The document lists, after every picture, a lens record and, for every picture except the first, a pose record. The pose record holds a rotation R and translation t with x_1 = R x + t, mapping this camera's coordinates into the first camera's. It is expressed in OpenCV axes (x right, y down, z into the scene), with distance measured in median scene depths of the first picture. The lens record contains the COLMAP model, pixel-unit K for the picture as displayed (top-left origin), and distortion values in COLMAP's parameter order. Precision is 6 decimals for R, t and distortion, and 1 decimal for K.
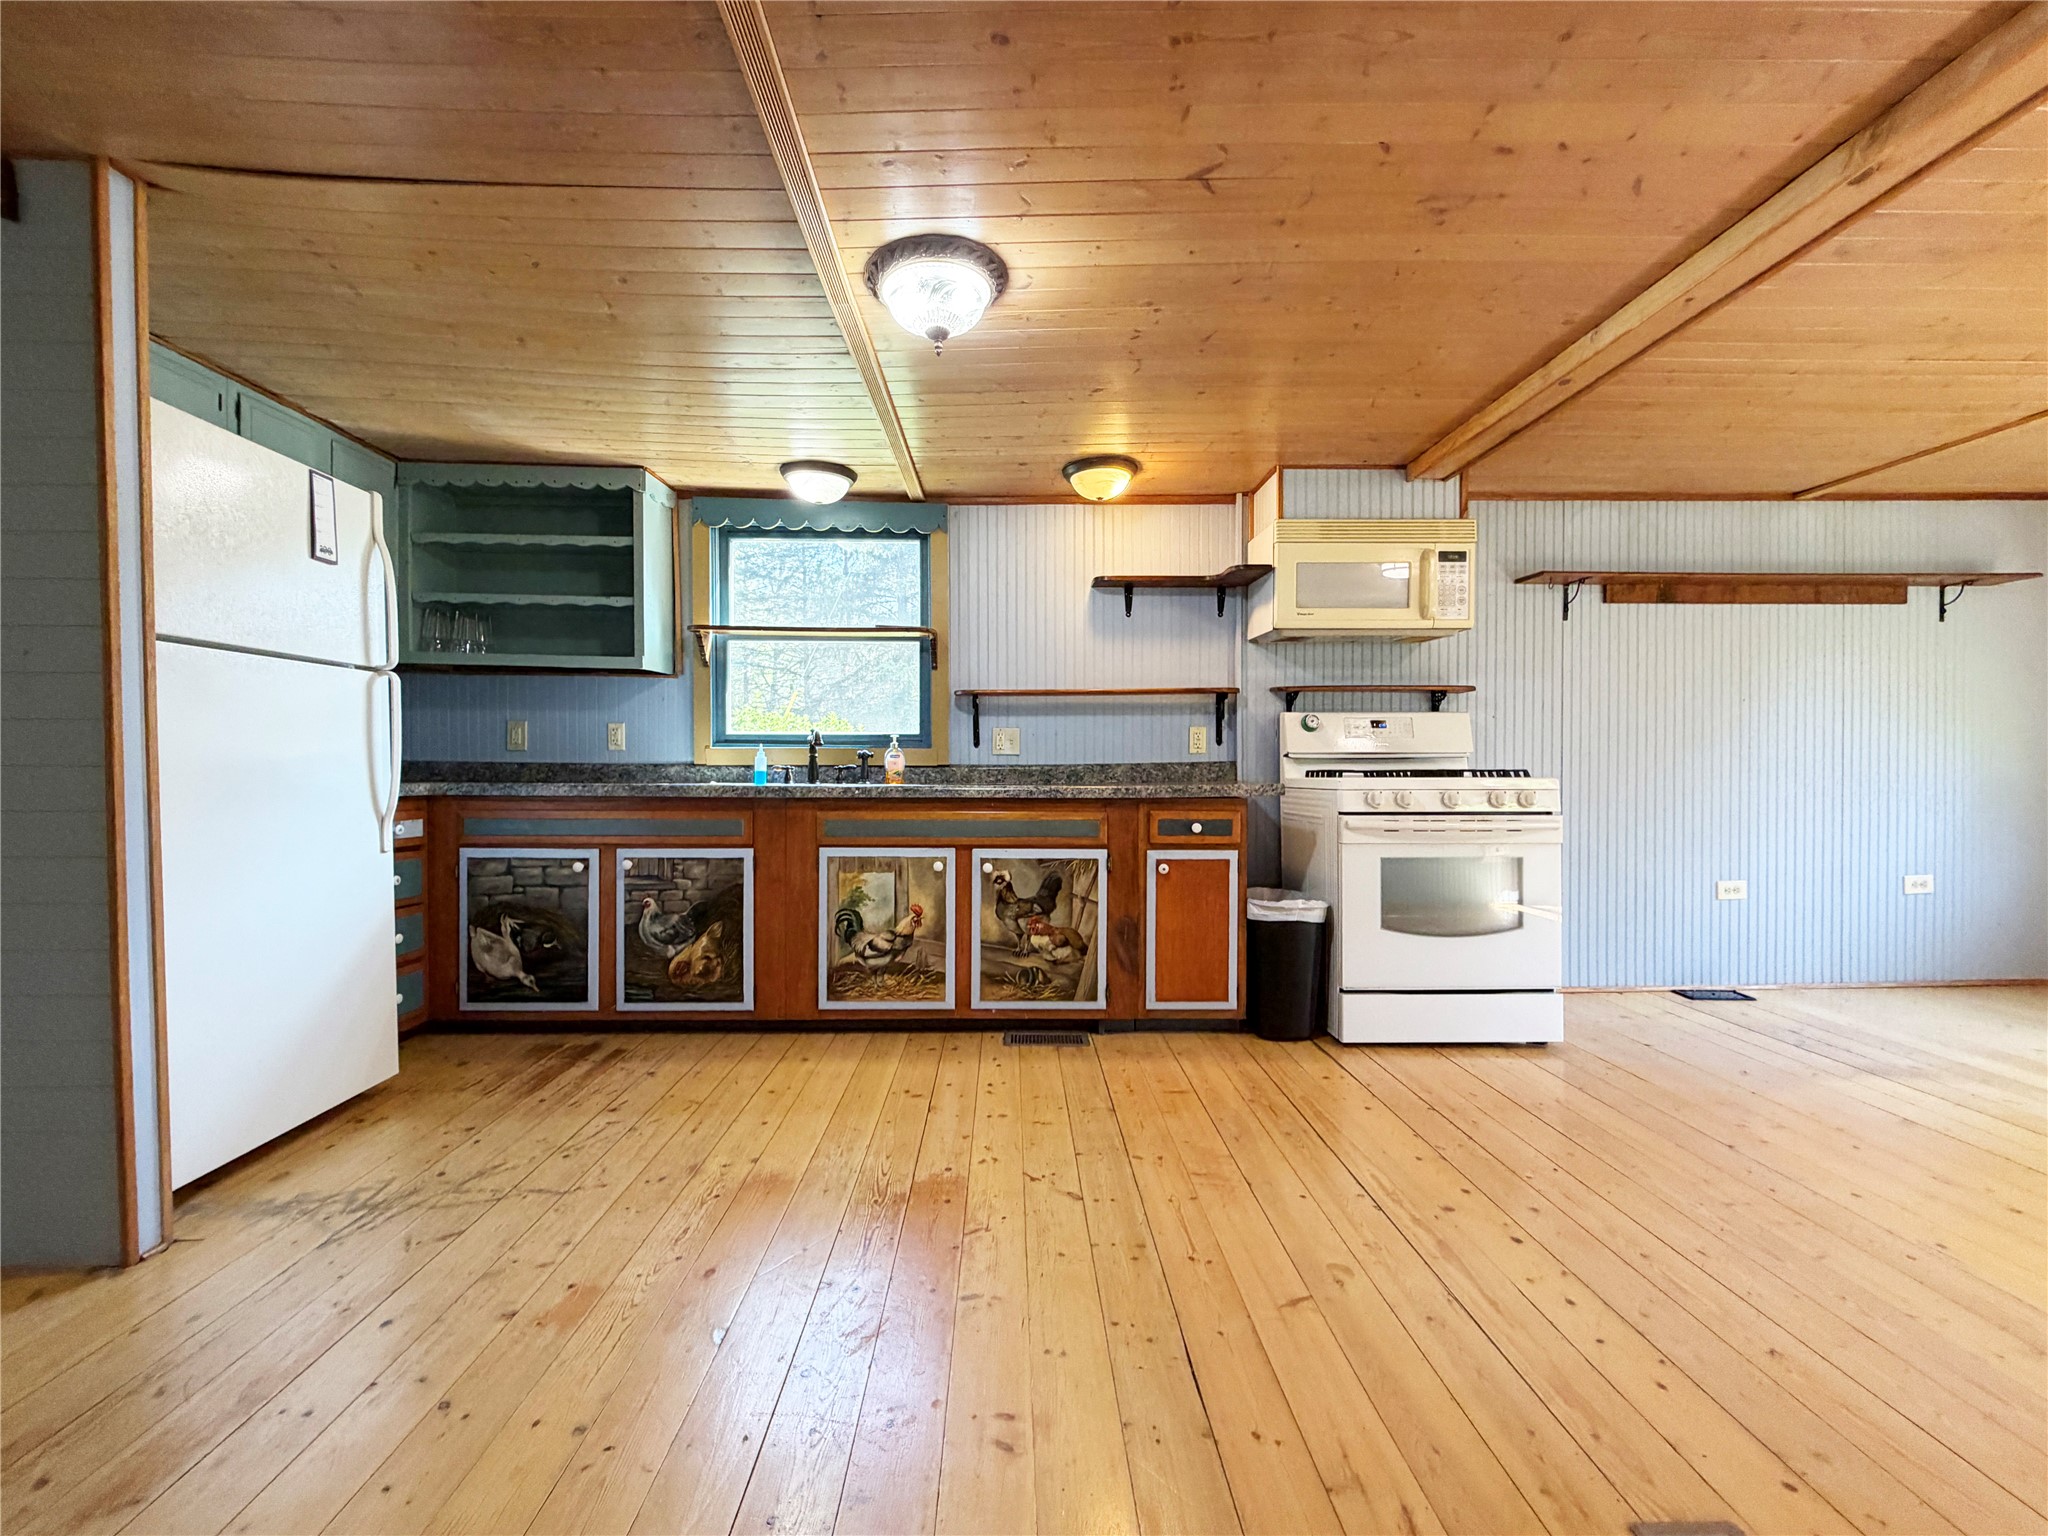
lens RADIAL K [[827.6, 0, 1025.9], [0, 827.6, 771.4], [0, 0, 1]] dist [-0.000854, 0.000326]
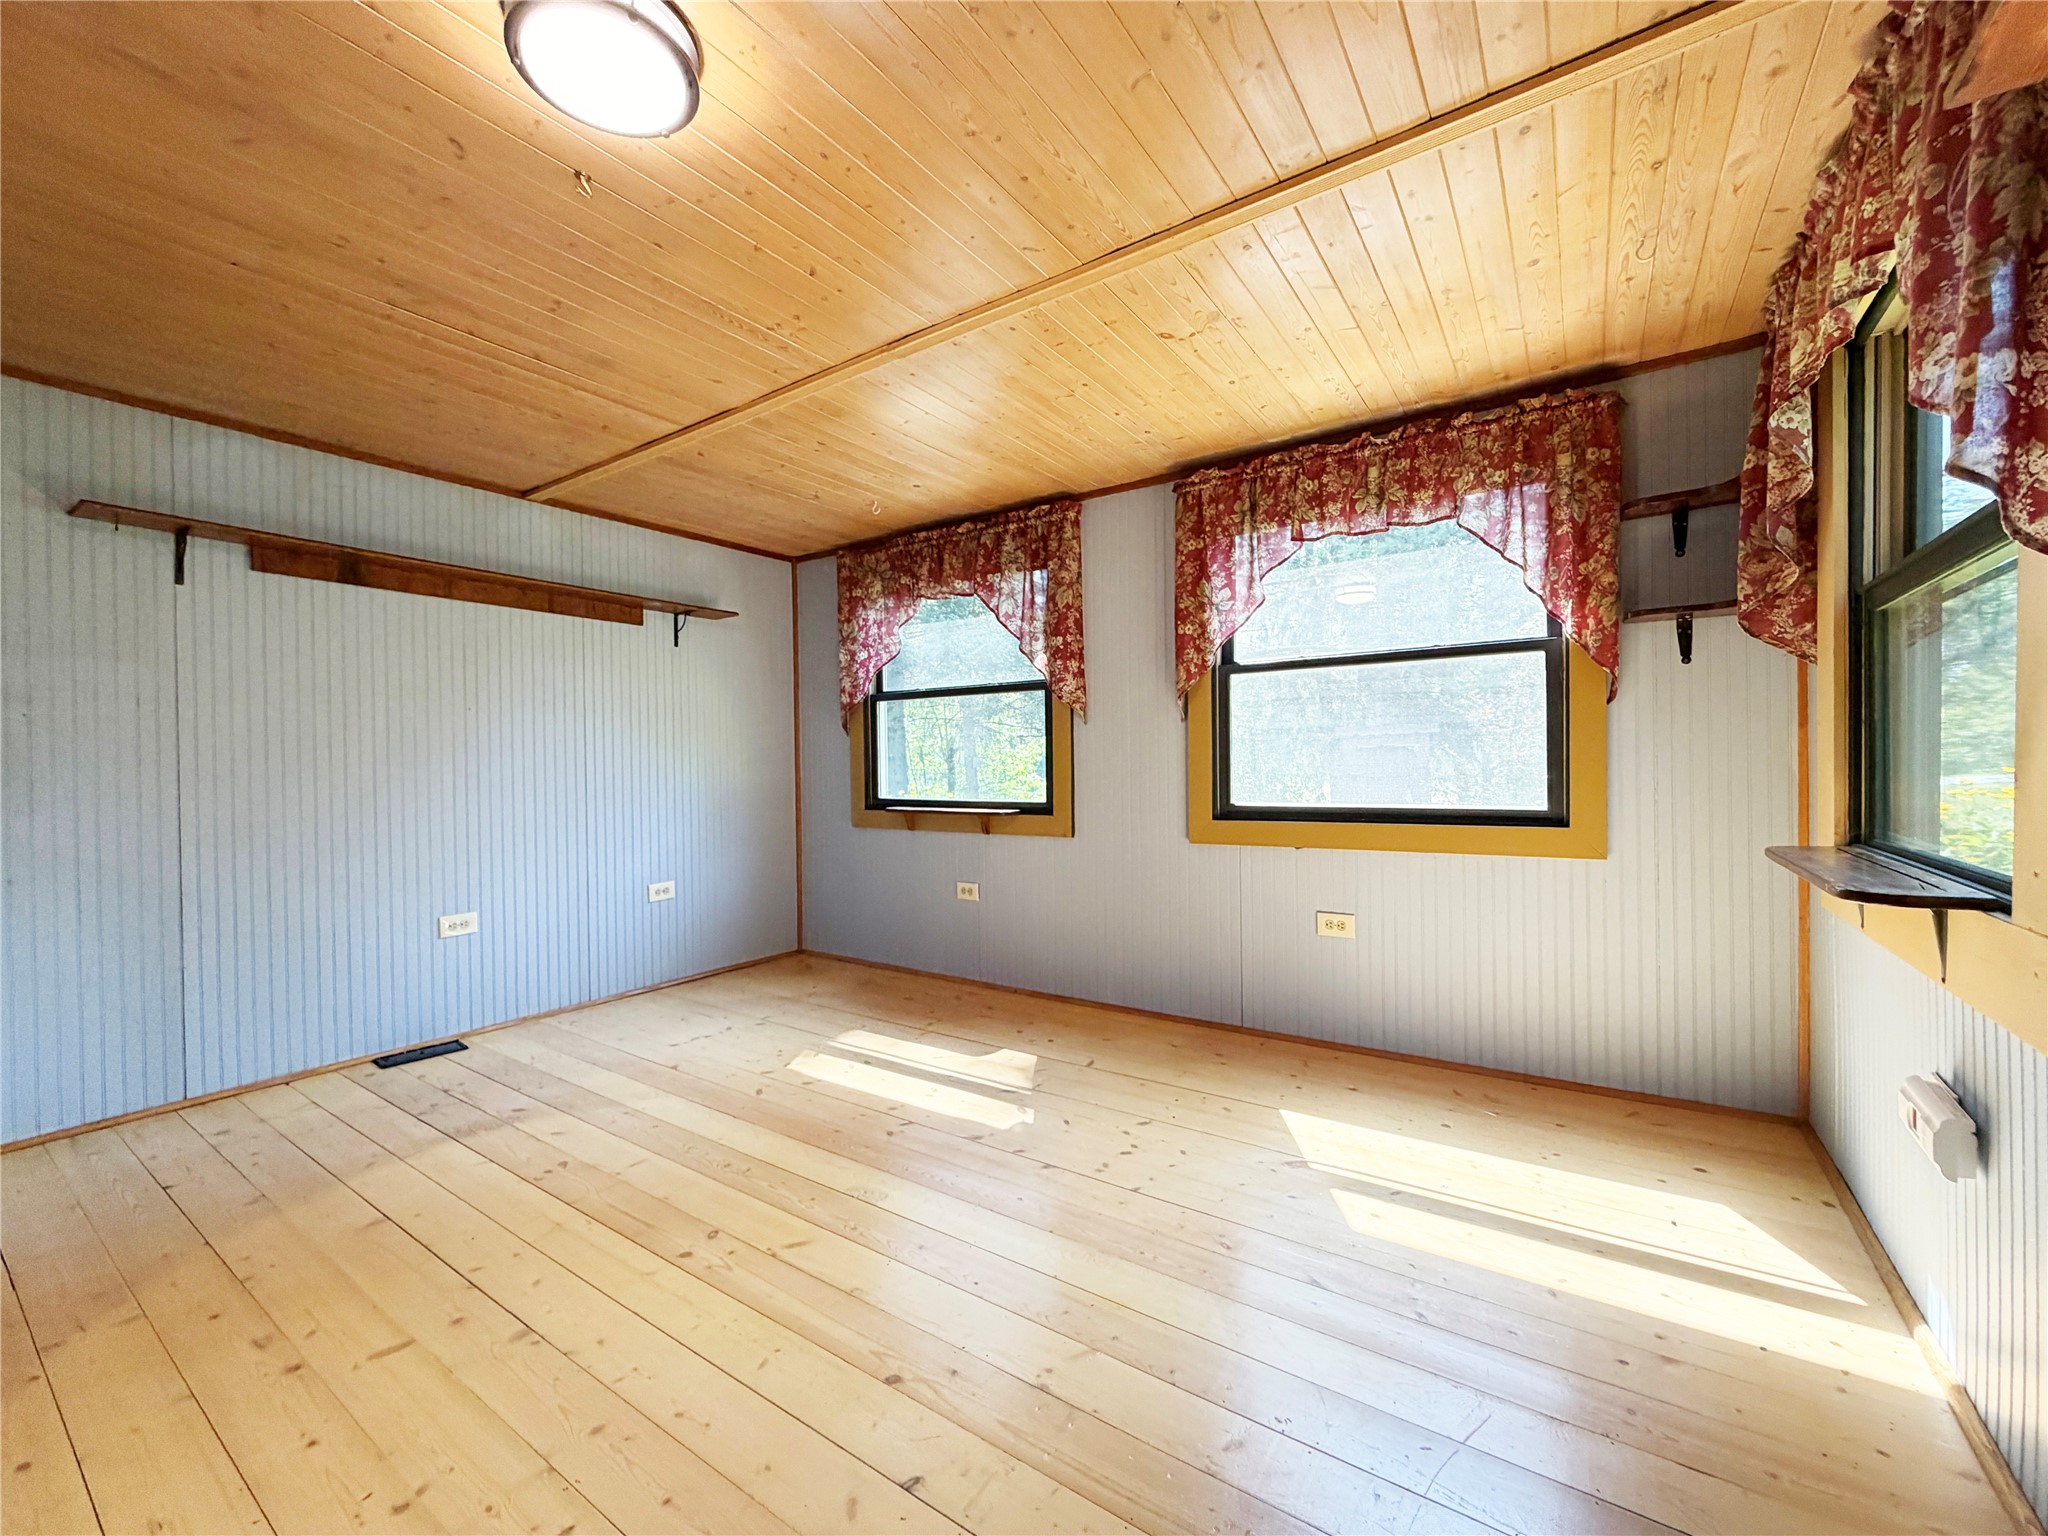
lens RADIAL K [[827.6, 0, 1024.2], [0, 827.6, 768.4], [0, 0, 1]] dist [-0.000854, 0.000326]
pose [[0.588762, -0.005102, 0.808290, 0.609777], [0.019848, 0.999770, -0.008147, -0.004252], [-0.808063, 0.020840, 0.588728, -0.006186]]
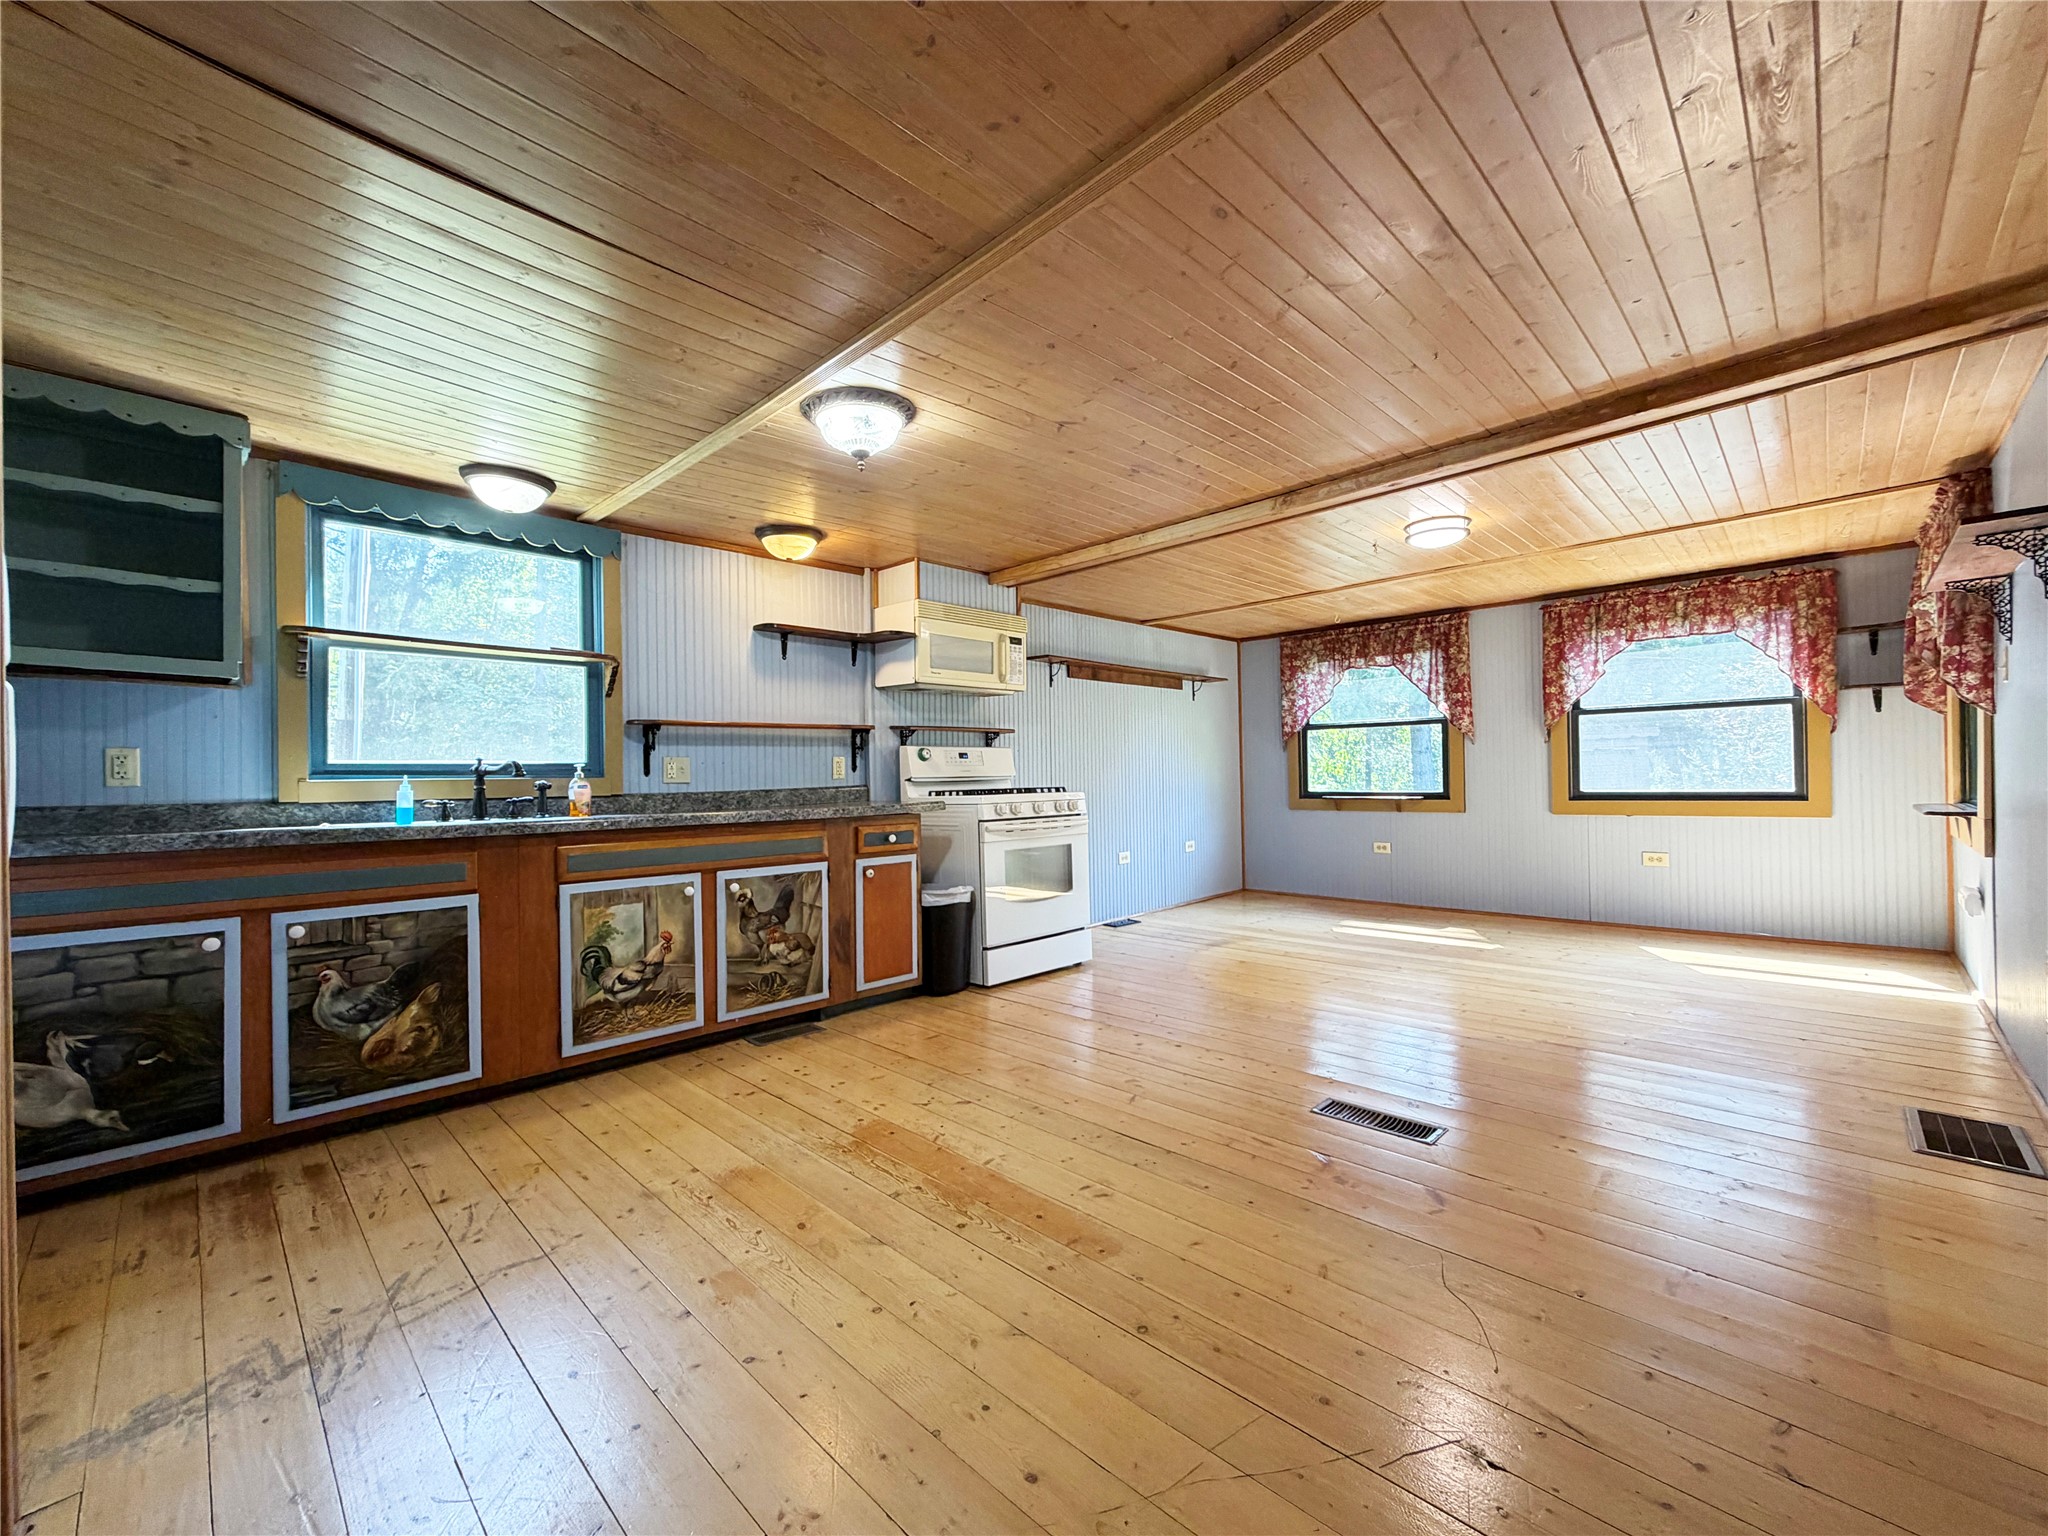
lens RADIAL K [[827.6, 0, 1024.9], [0, 827.6, 770.6], [0, 0, 1]] dist [-0.000854, 0.000326]
pose [[0.716743, -0.007232, 0.697300, -0.521132], [0.026245, 0.999518, -0.016609, -0.008807], [-0.696844, 0.030205, 0.716587, -0.047412]]
